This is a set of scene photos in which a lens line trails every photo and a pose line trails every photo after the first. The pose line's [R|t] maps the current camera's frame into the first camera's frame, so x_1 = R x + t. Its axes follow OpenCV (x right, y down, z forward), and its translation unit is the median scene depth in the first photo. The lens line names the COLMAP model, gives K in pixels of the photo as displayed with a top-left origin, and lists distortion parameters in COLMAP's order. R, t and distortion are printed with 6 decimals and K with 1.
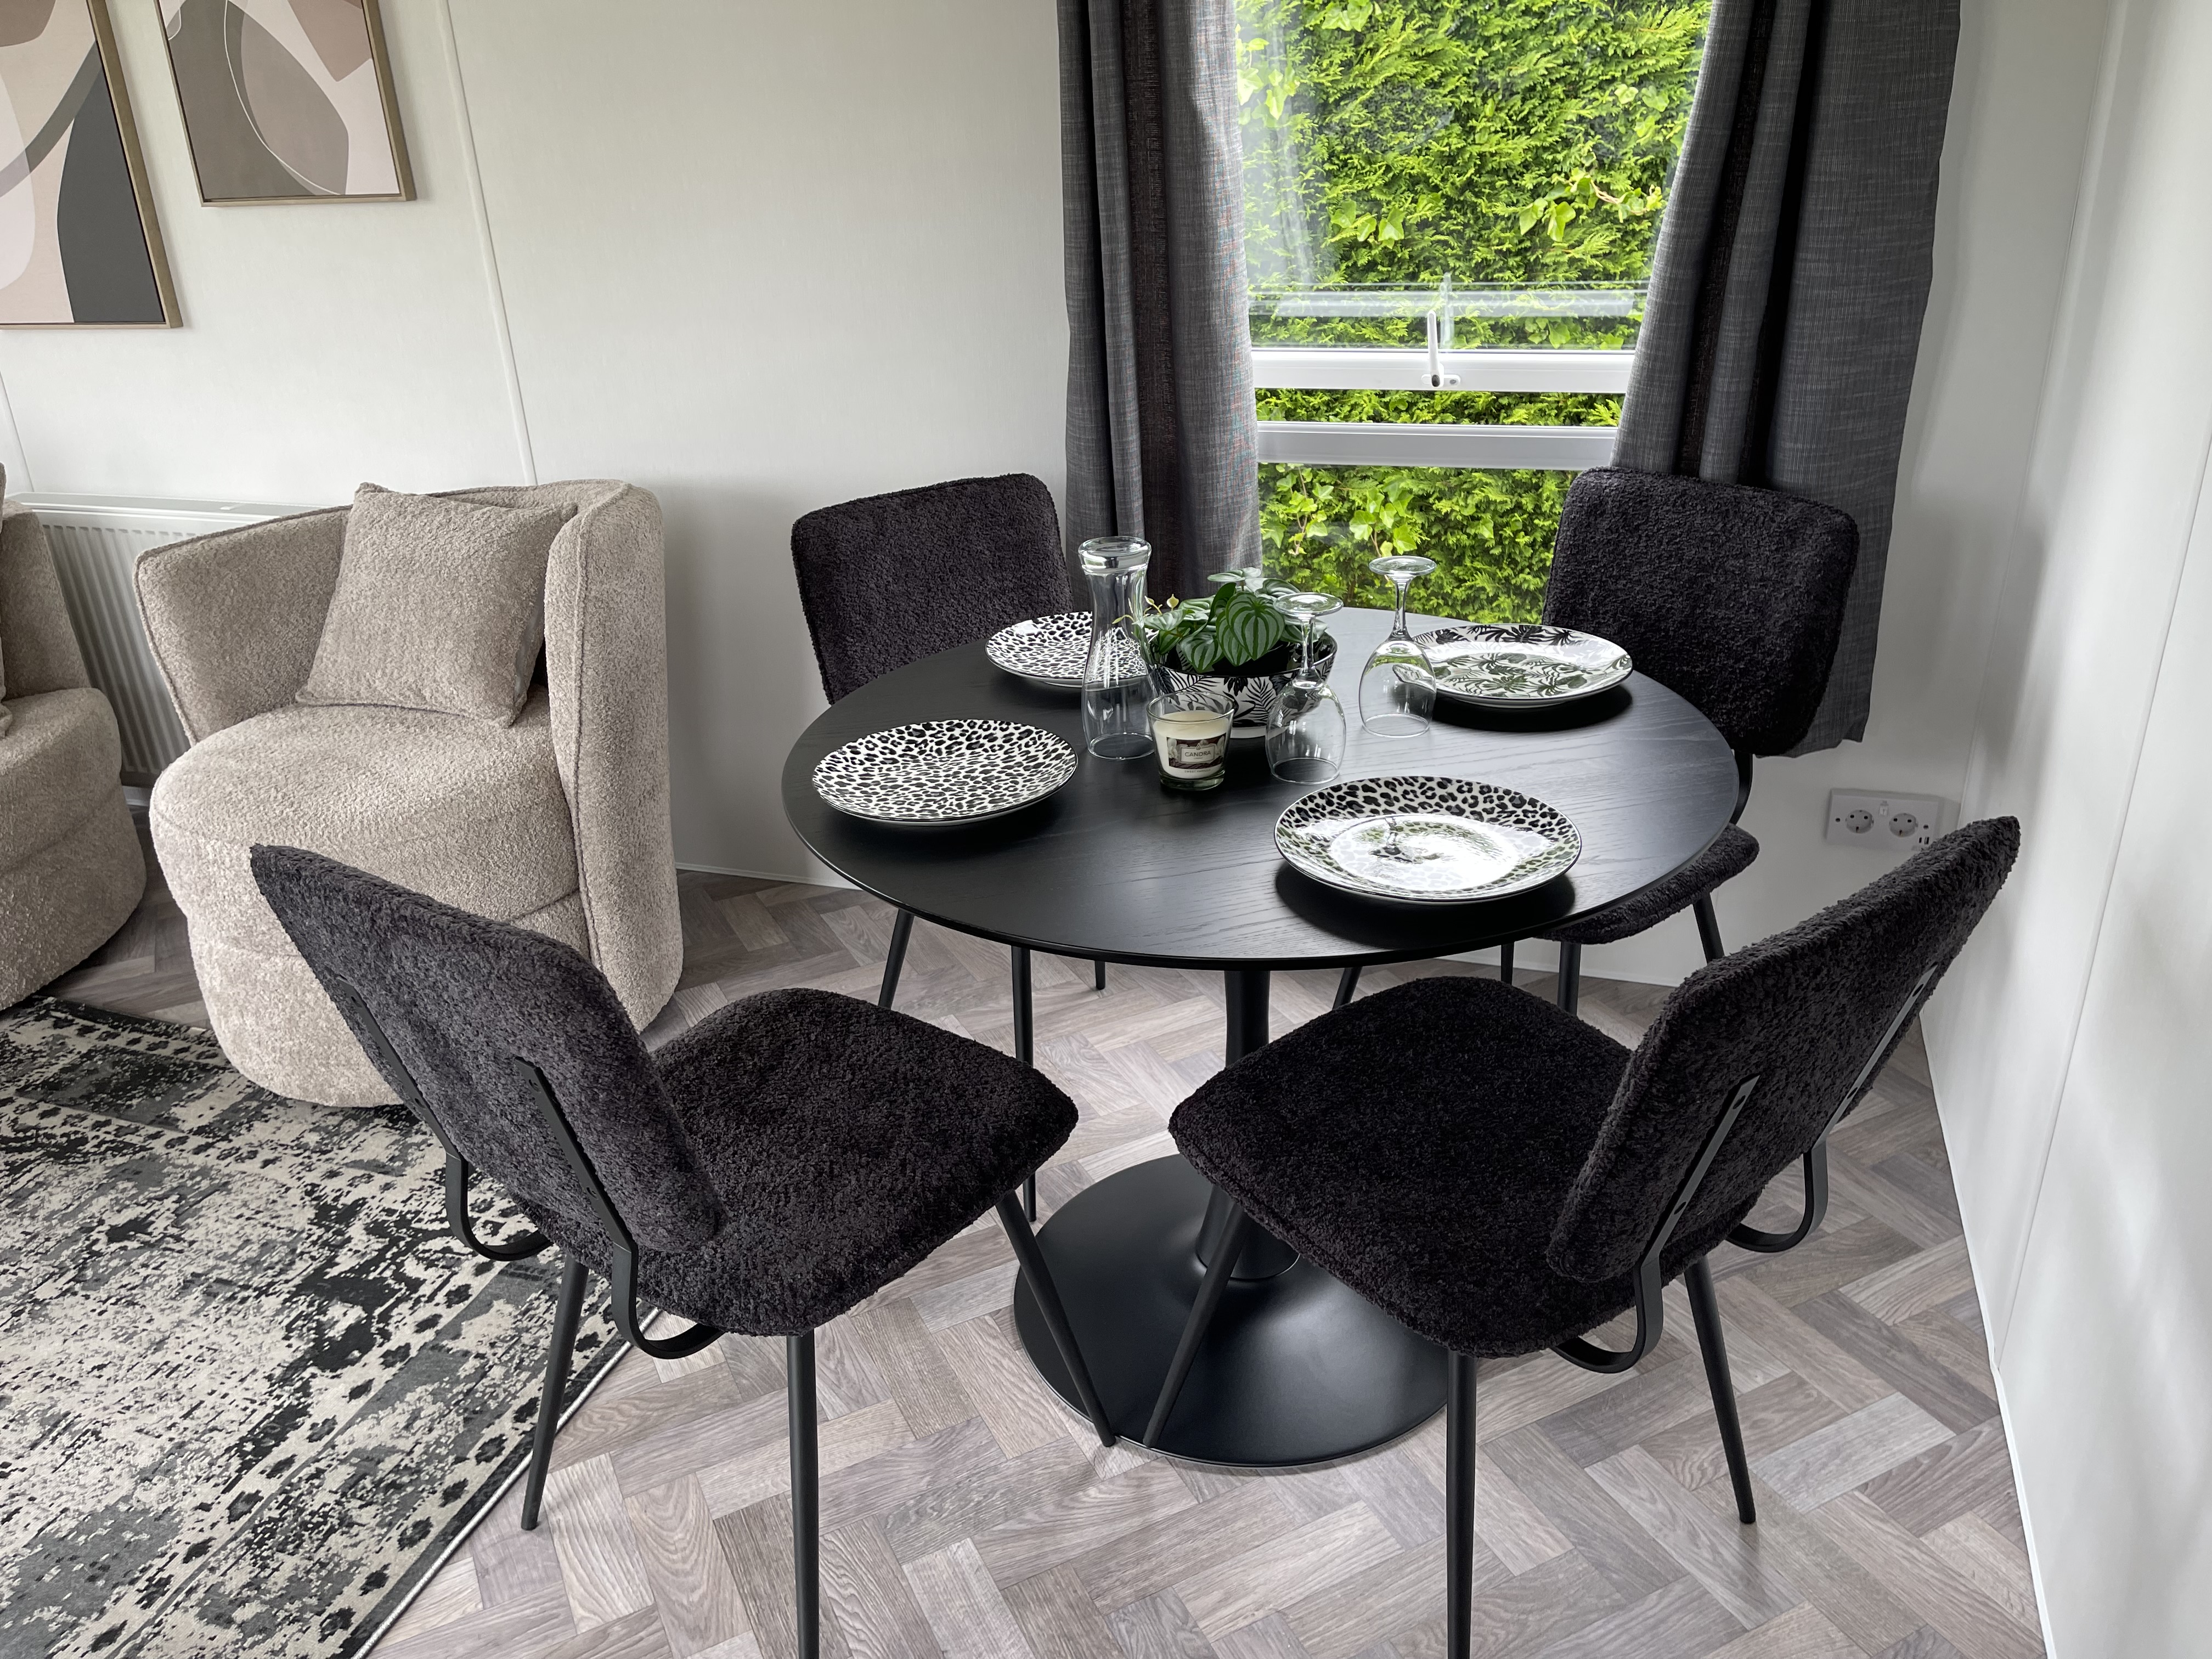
lens RADIAL K [[1682.5, 0, 1119.6], [0, 1682.5, 824.2], [0, 0, 1]] dist [0.066834, -0.090284]
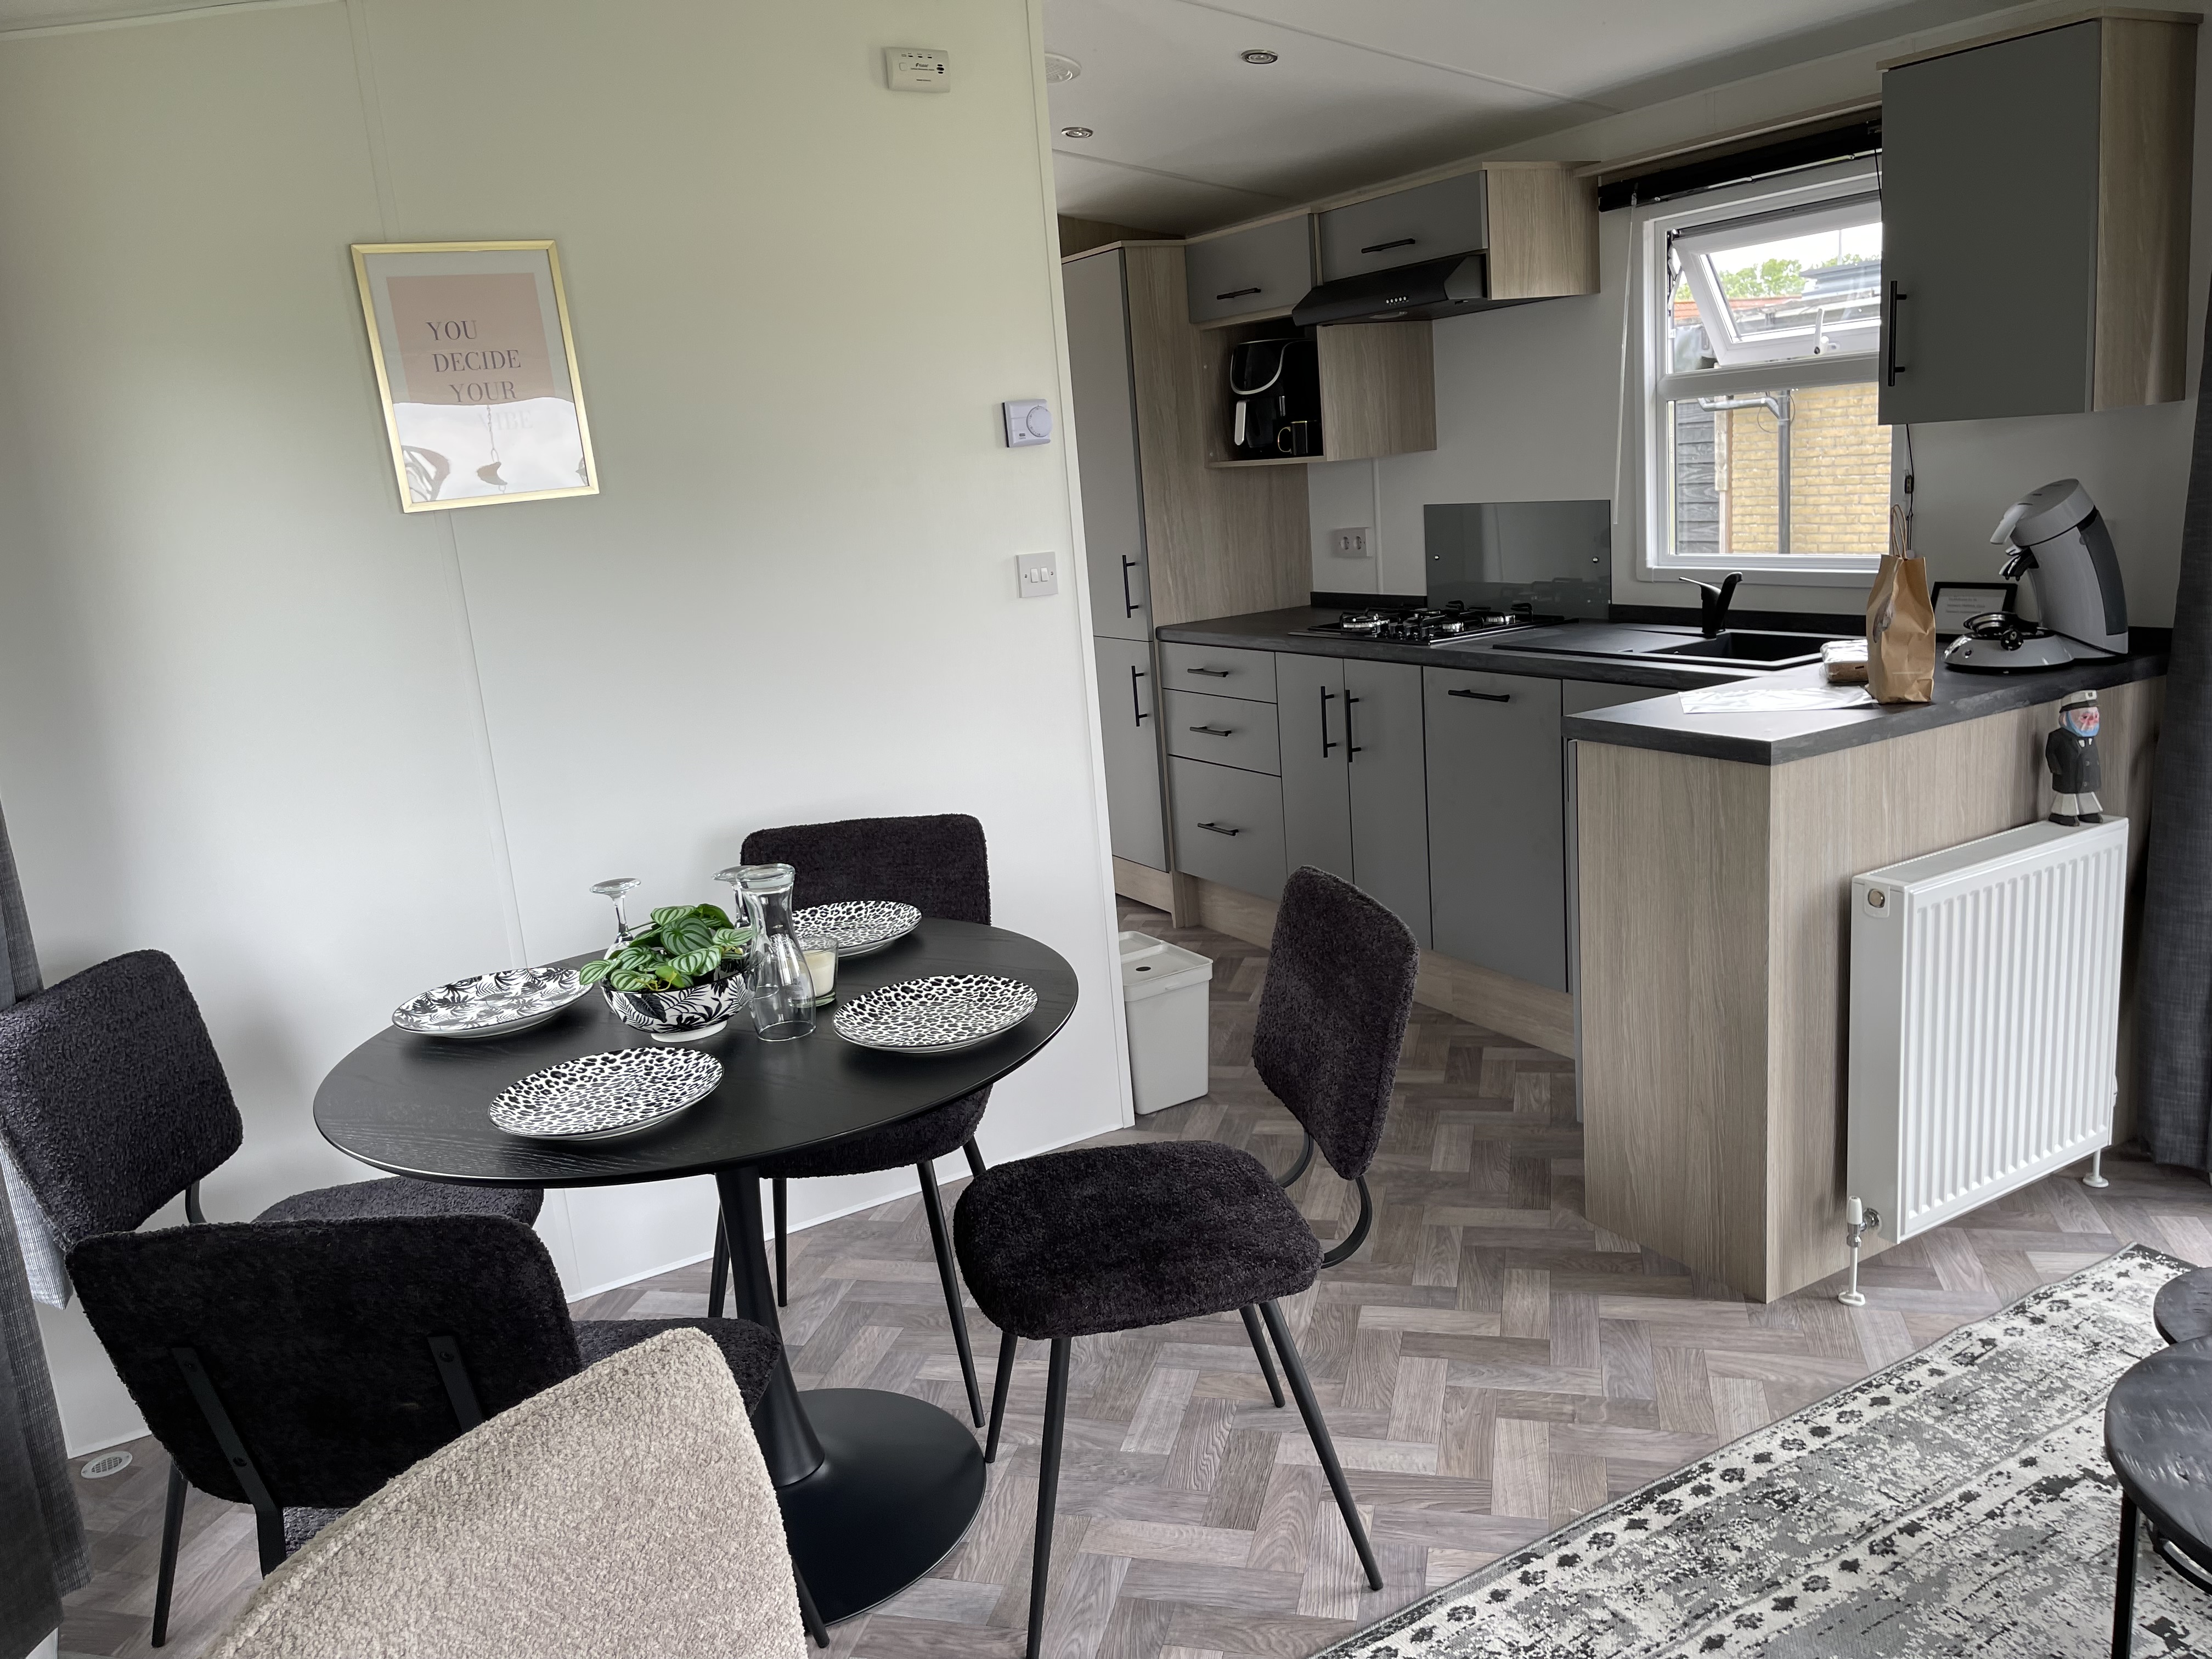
lens RADIAL K [[1682.5, 0, 1100.9], [0, 1682.5, 833.0], [0, 0, 1]] dist [0.066834, -0.090284]
pose [[-0.742345, -0.052736, 0.667939, -0.865204], [0.371606, 0.797116, 0.475936, -0.582401], [-0.557524, 0.601519, -0.572138, 1.307013]]
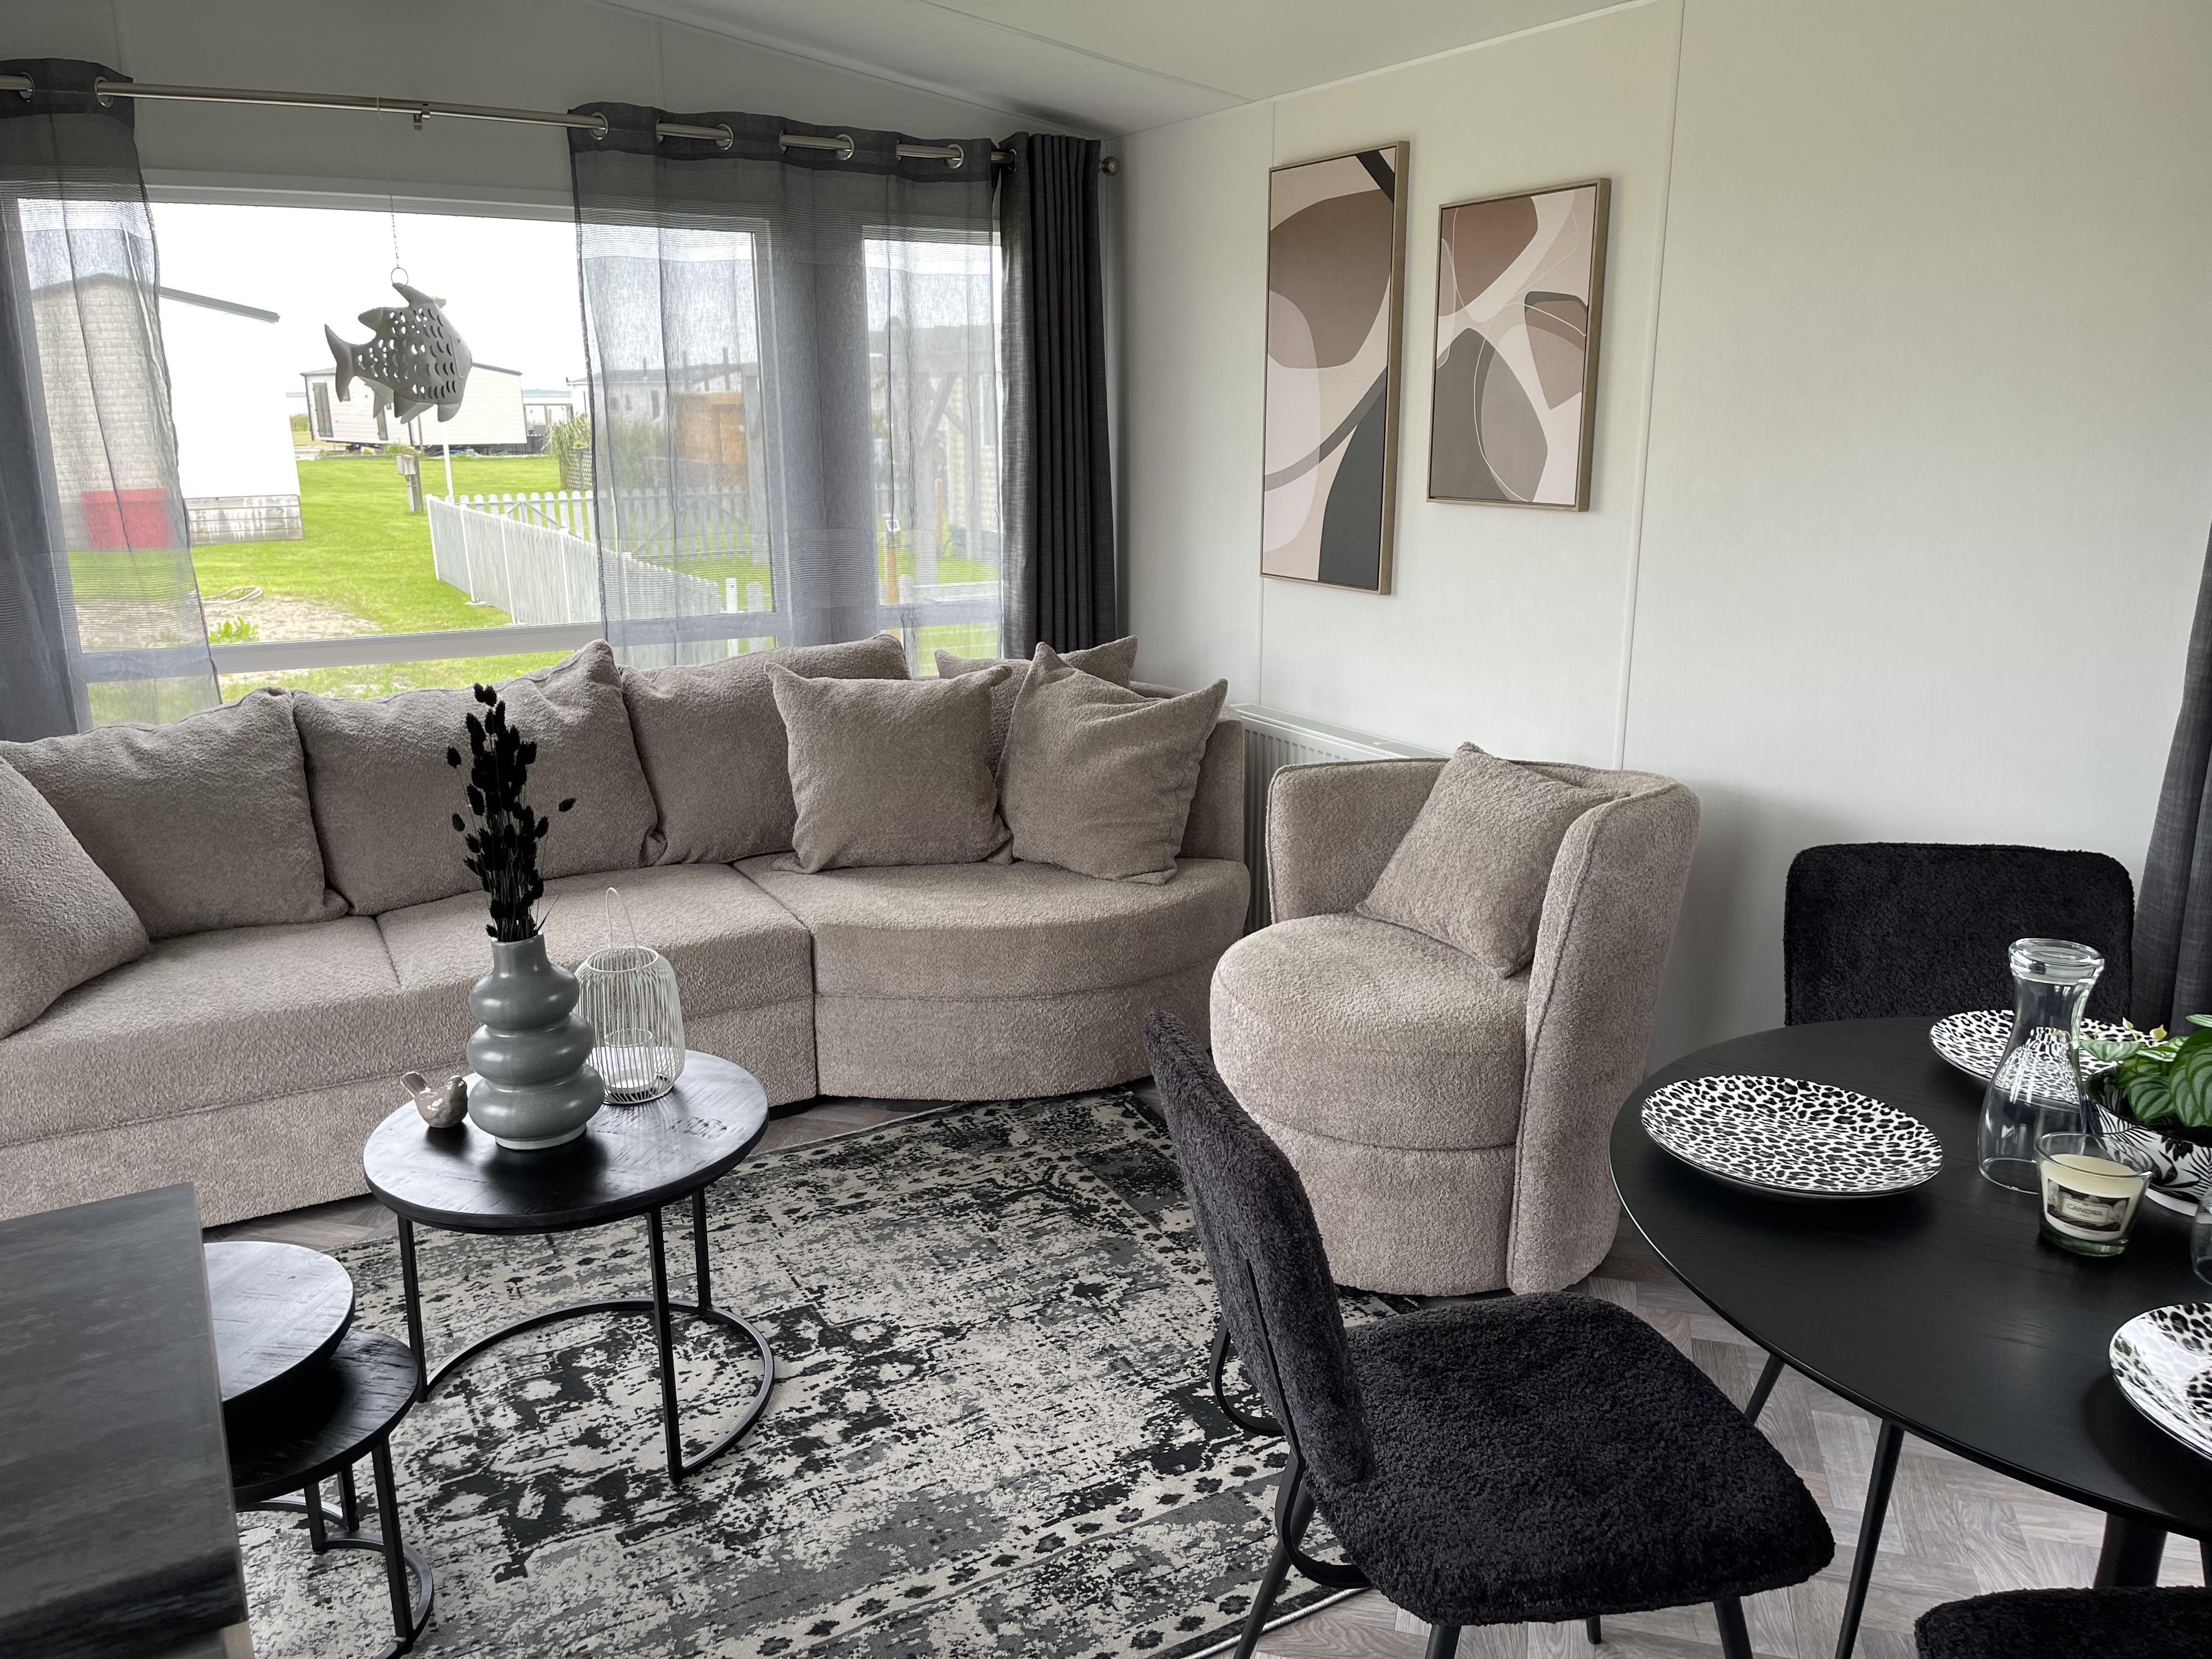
lens RADIAL K [[1682.5, 0, 1124.0], [0, 1682.5, 826.3], [0, 0, 1]] dist [0.066834, -0.090284]
pose [[0.741330, 0.200654, -0.640444, 0.164592], [-0.297840, 0.953506, -0.046019, -0.035254], [0.601433, 0.224865, 0.766625, 0.007662]]
